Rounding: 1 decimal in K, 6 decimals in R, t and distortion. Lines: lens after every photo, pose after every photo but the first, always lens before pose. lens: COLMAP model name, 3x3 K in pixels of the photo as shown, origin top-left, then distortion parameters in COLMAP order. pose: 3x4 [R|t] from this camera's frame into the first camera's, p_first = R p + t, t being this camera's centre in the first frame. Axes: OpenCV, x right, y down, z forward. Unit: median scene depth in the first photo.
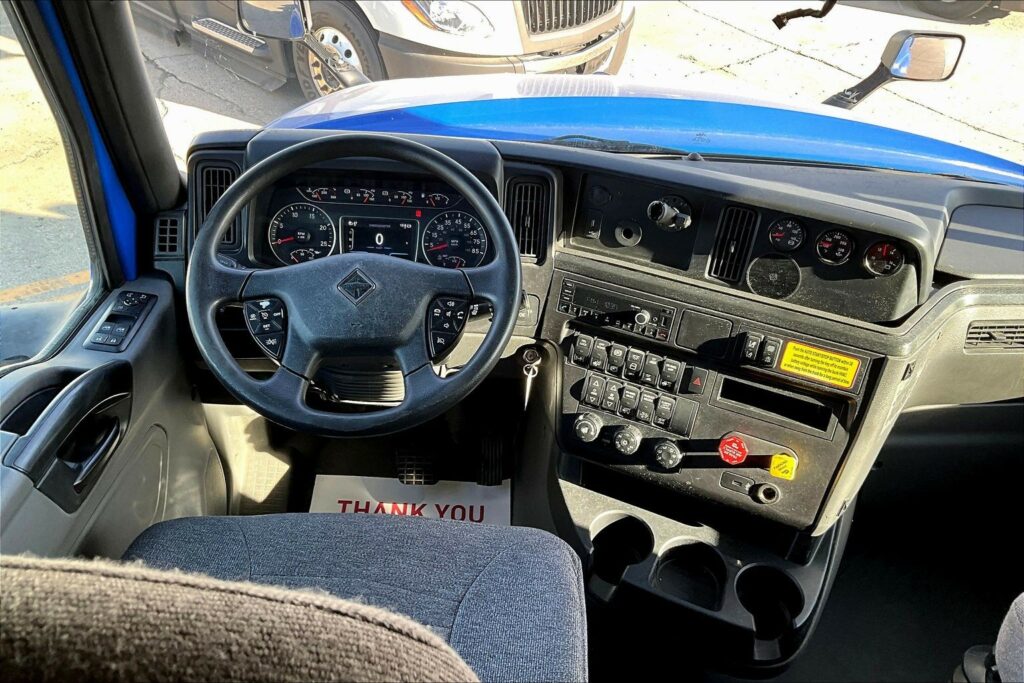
lens RADIAL K [[849.4, 0, 502.7], [0, 849.4, 336.5], [0, 0, 1]] dist [0.109077, -0.223677]
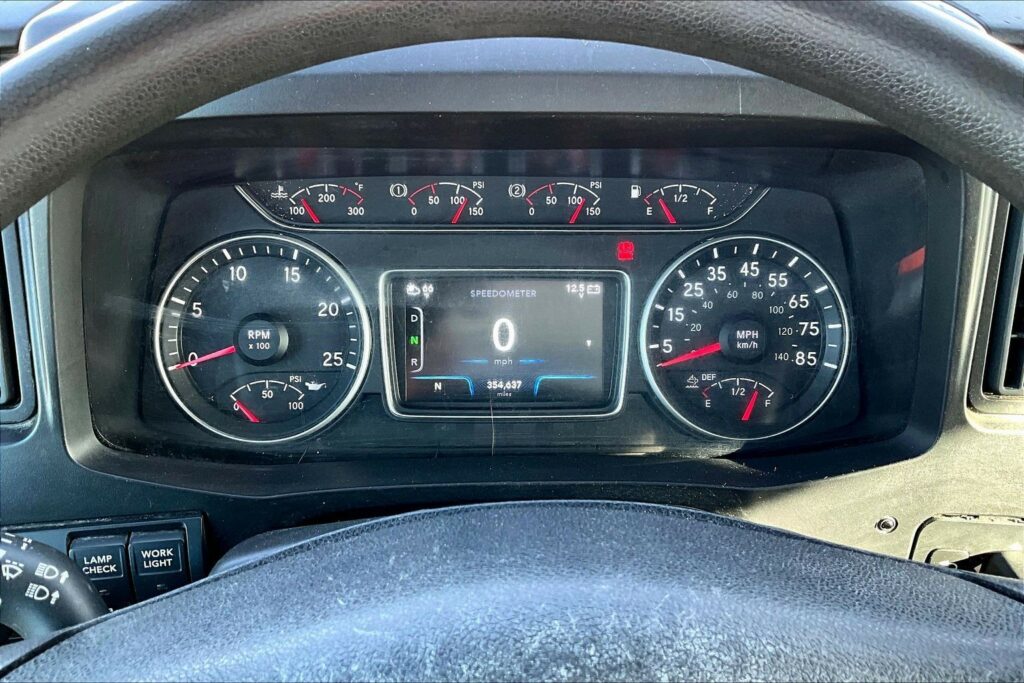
lens RADIAL K [[849.4, 0, 502.7], [0, 849.4, 336.5], [0, 0, 1]] dist [0.109077, -0.223677]
pose [[0.998915, -0.040068, -0.023757, -0.145619], [0.040787, 0.998699, 0.030595, -0.130786], [0.022500, -0.031531, 0.999249, 0.720046]]
